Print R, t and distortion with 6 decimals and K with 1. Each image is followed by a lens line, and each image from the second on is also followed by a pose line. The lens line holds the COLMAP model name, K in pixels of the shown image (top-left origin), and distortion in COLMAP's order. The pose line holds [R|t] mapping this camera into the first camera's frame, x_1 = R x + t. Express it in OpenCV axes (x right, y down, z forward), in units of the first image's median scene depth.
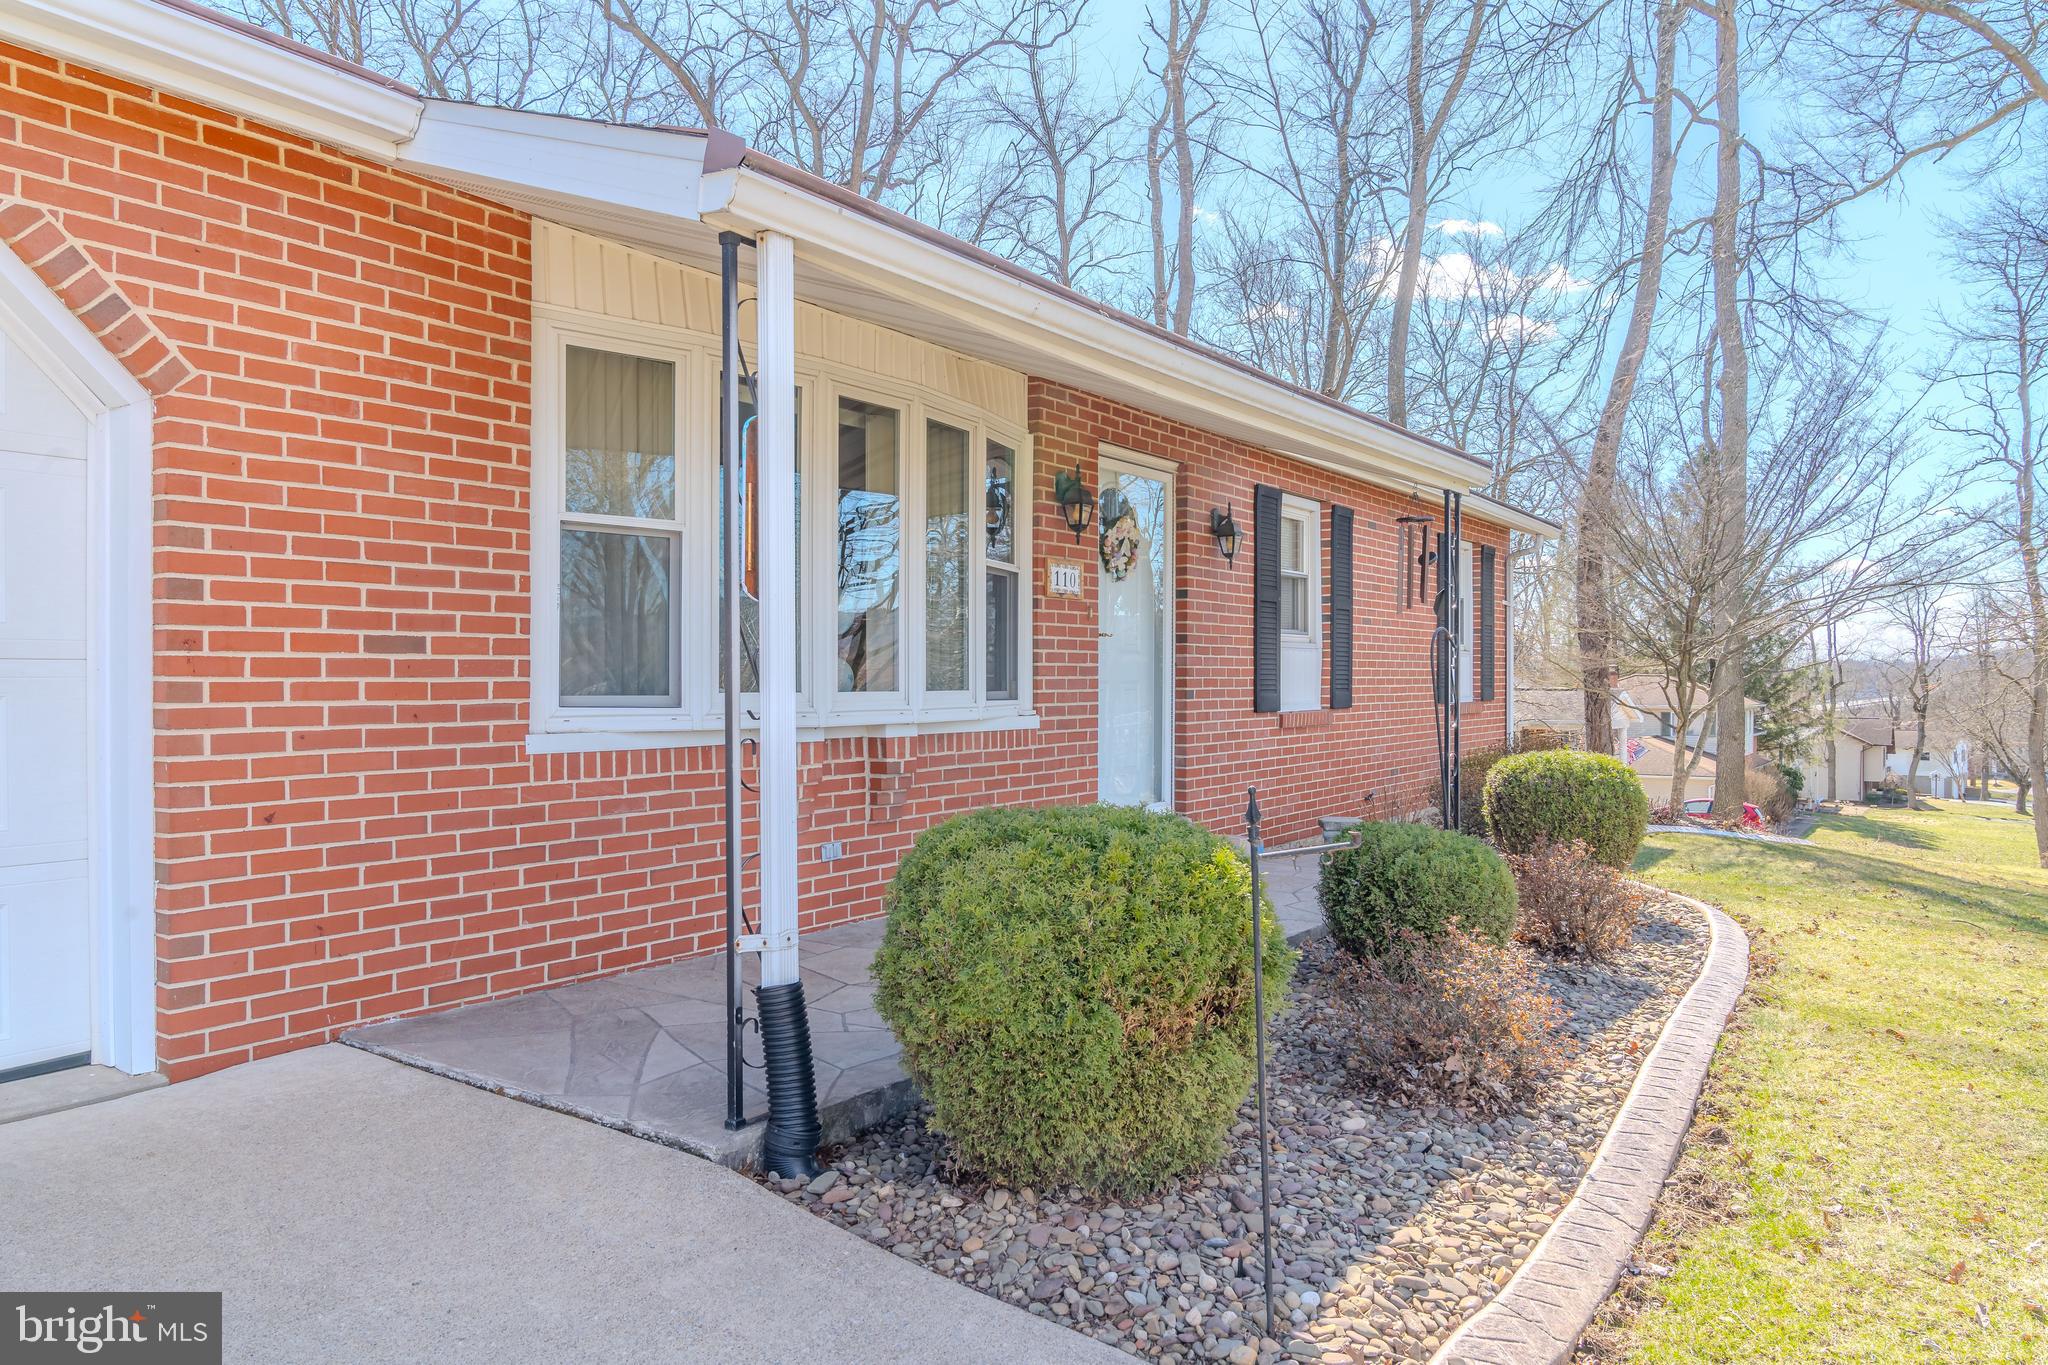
lens RADIAL K [[1387.4, 0, 1015.9], [0, 1387.4, 685.2], [0, 0, 1]] dist [-0.023442, 0.019890]
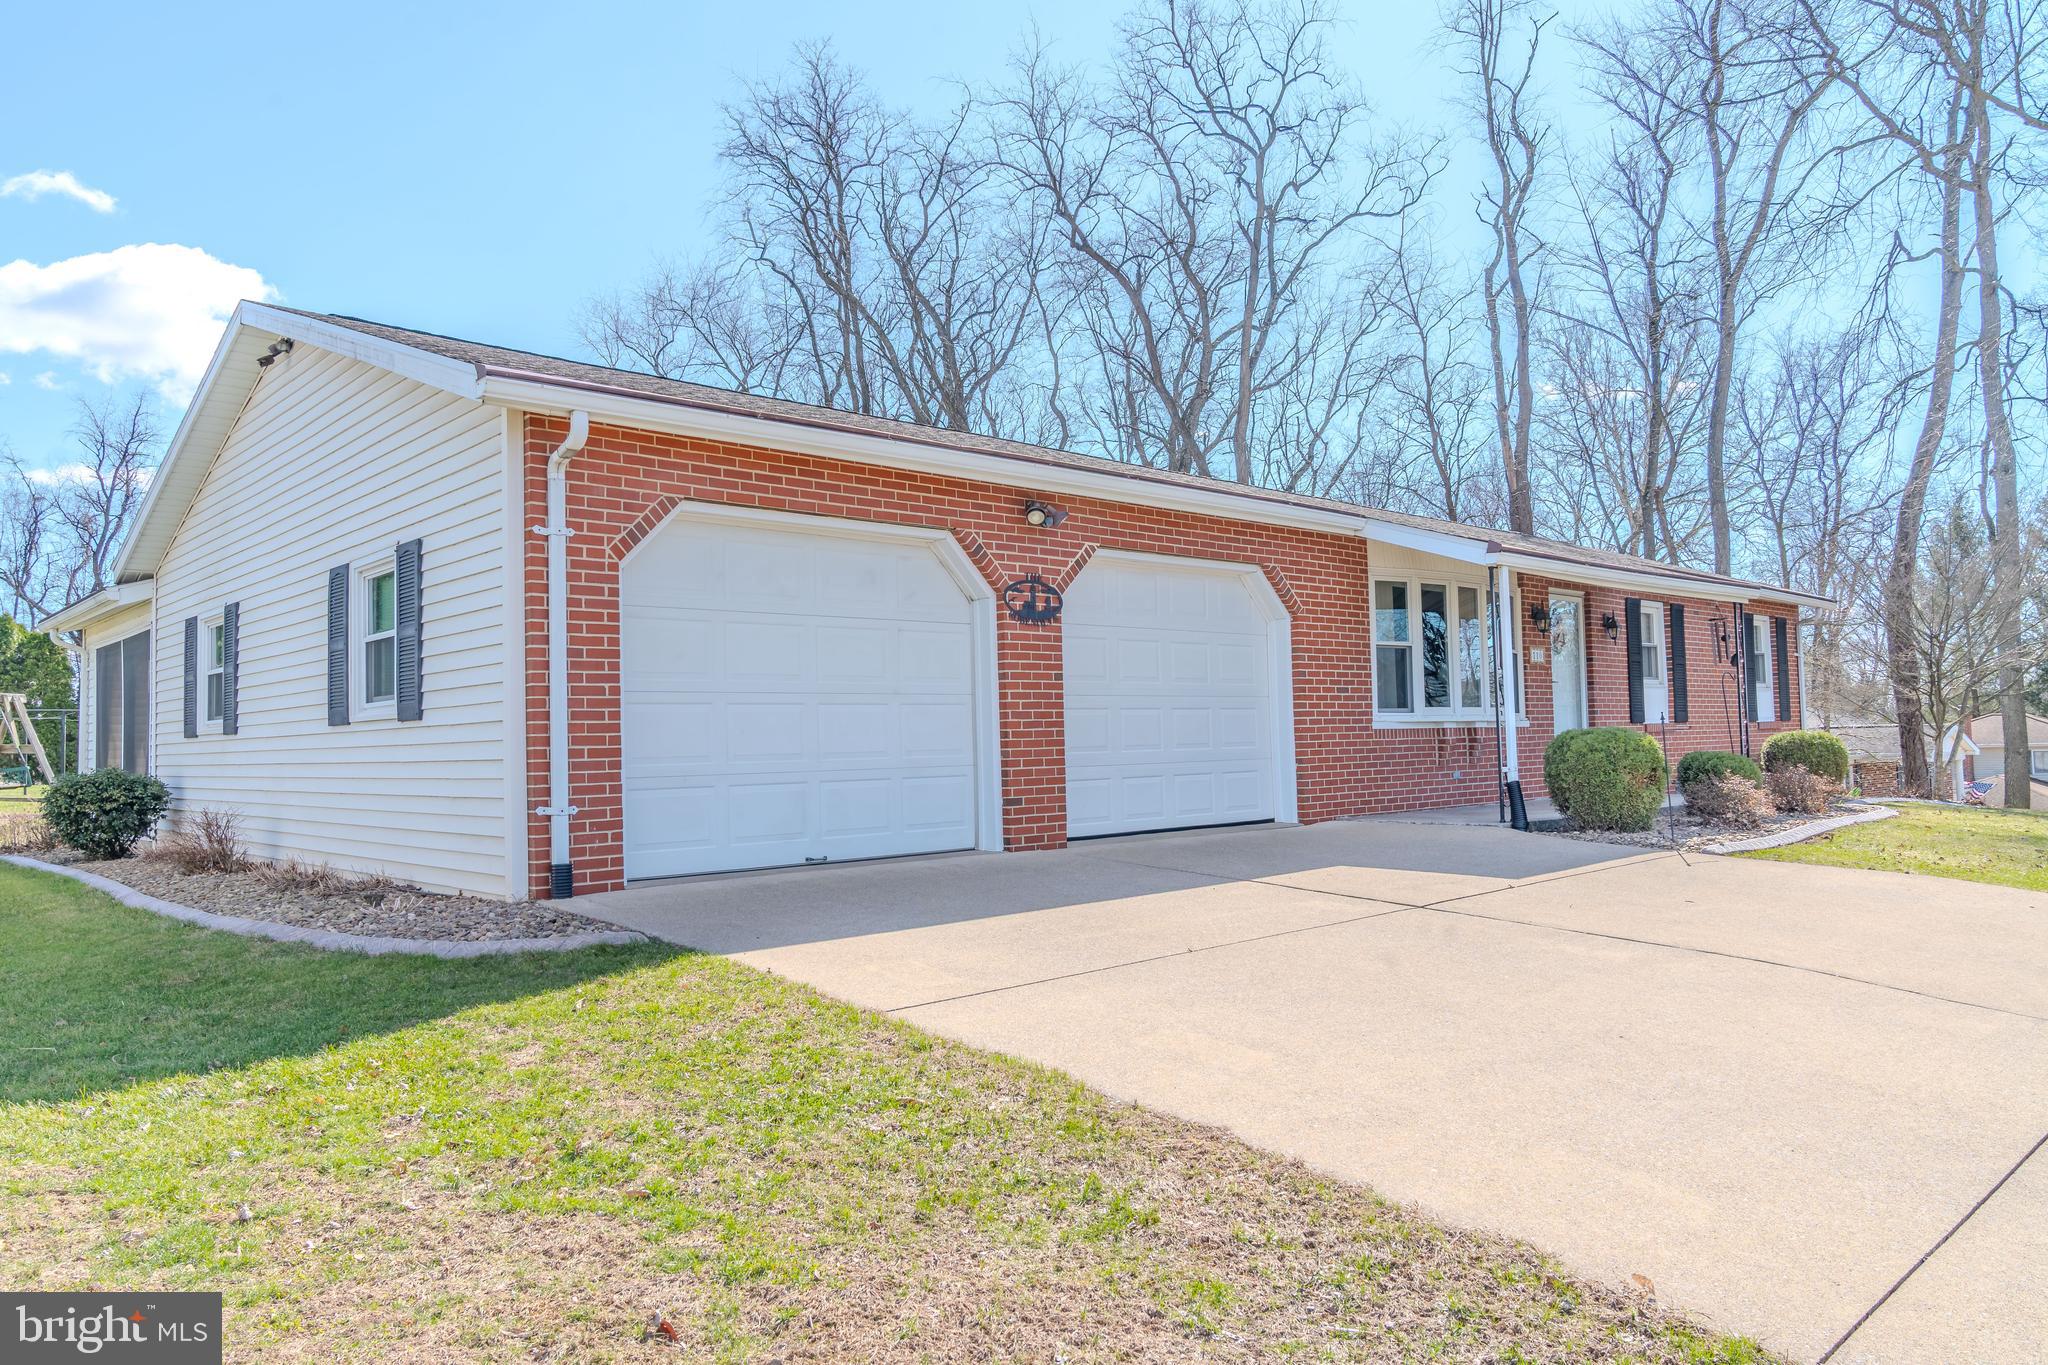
lens RADIAL K [[1387.4, 0, 1012.1], [0, 1387.4, 686.3], [0, 0, 1]] dist [-0.023442, 0.019890]
pose [[0.976415, -0.033678, -0.213257, -0.281852], [0.023253, 0.998417, -0.051206, 0.055364], [0.214644, 0.045040, 0.975653, -1.147158]]
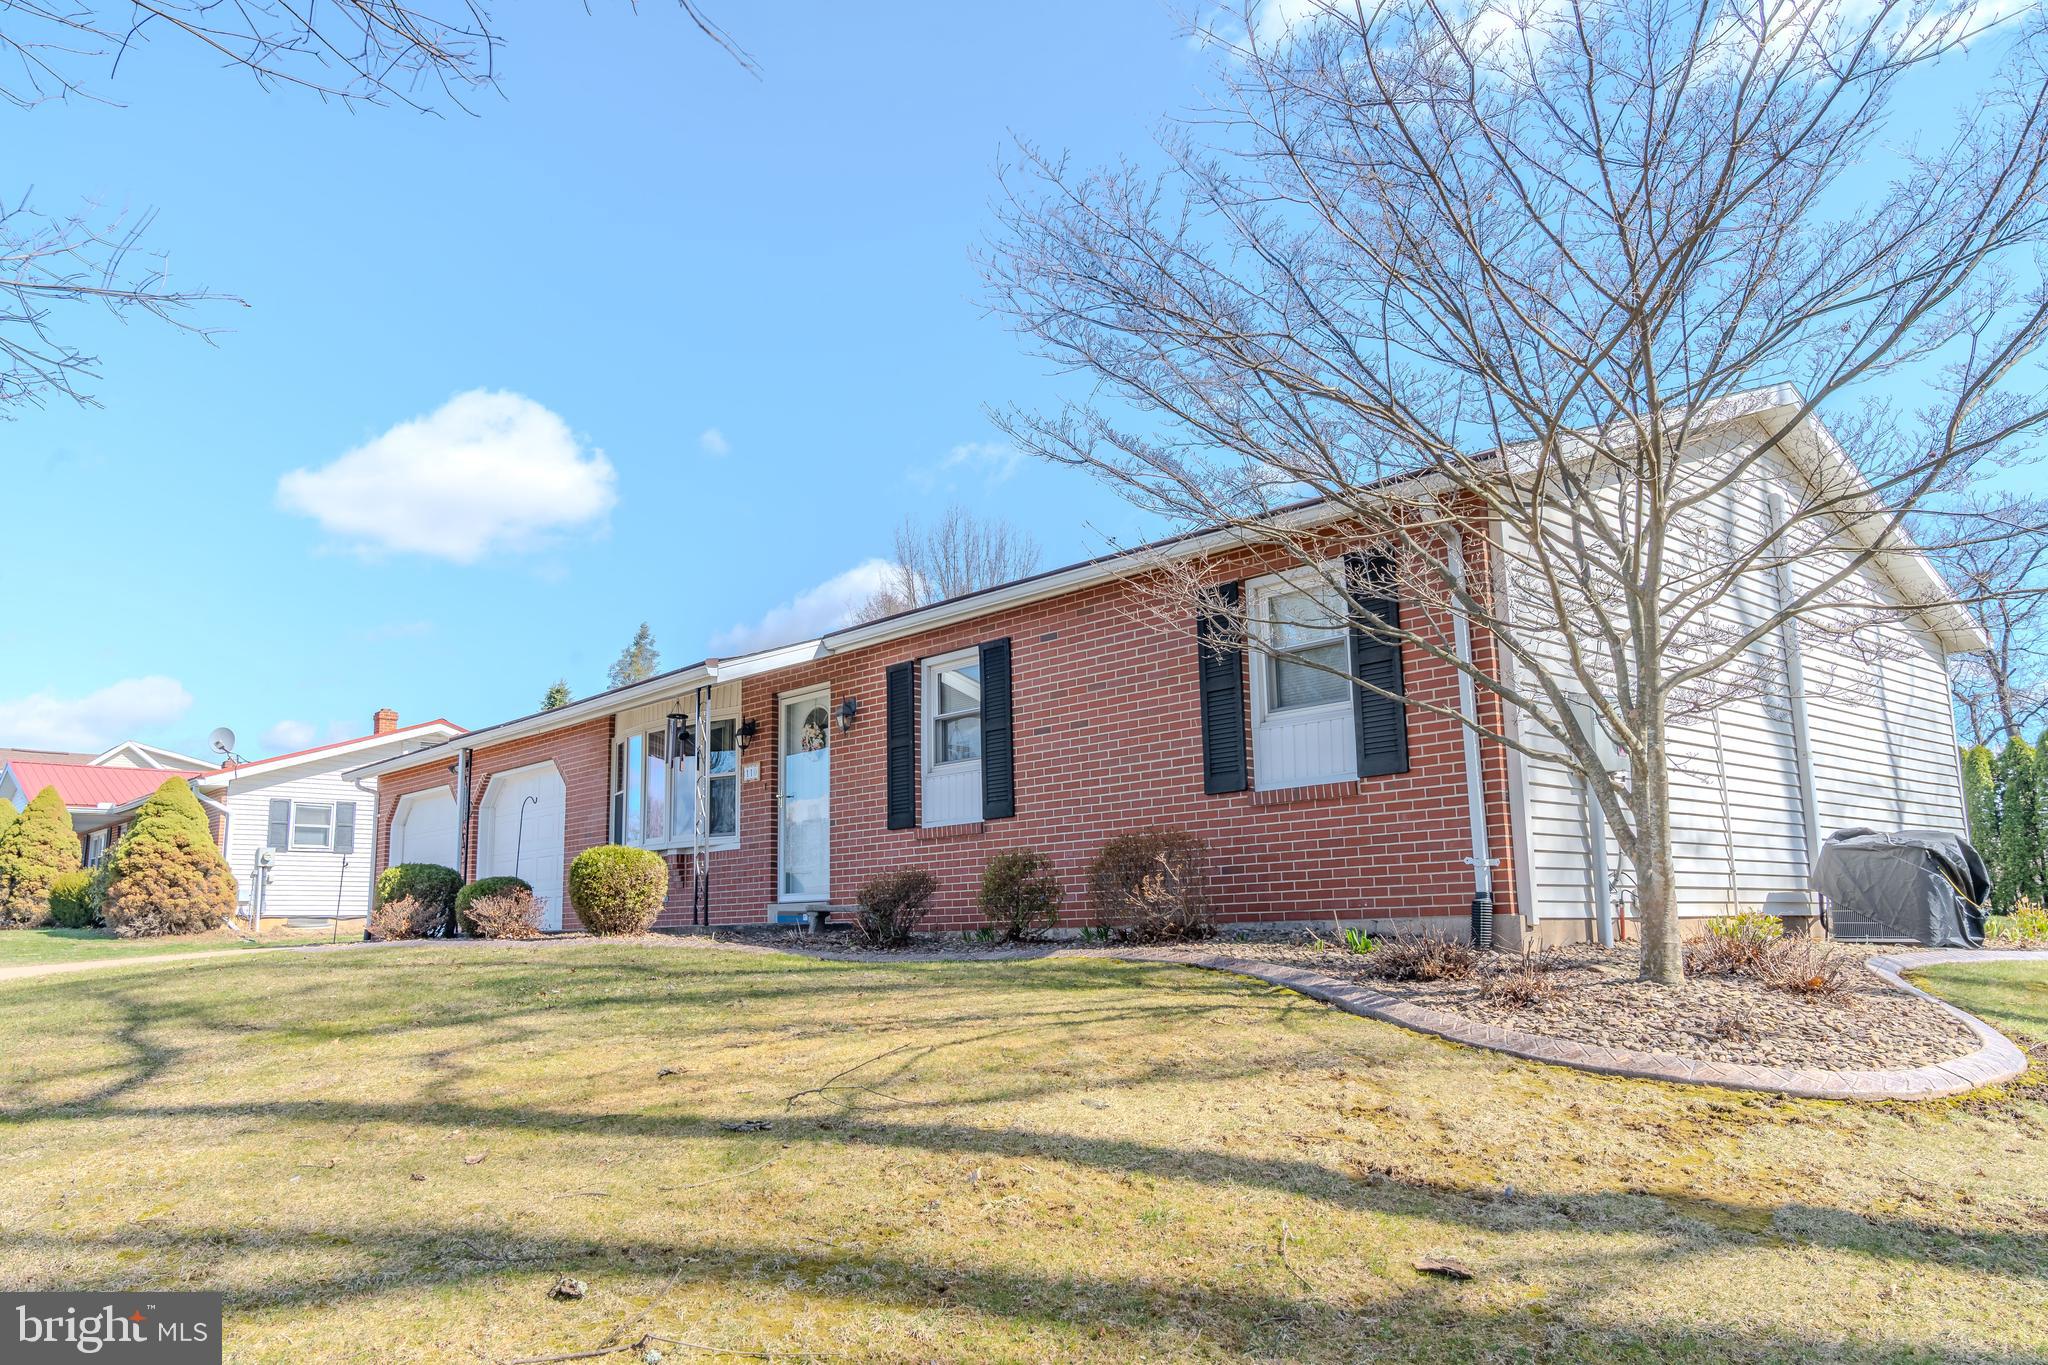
lens RADIAL K [[1490.6, 0, 1021.7], [0, 1490.6, 681.8], [0, 0, 1]] dist [-0.001255, -0.000403]
pose [[-0.229989, -0.164998, -0.959104, 1.939996], [0.009138, 0.985113, -0.171664, 0.159222], [0.973150, -0.048245, -0.225058, 1.793314]]
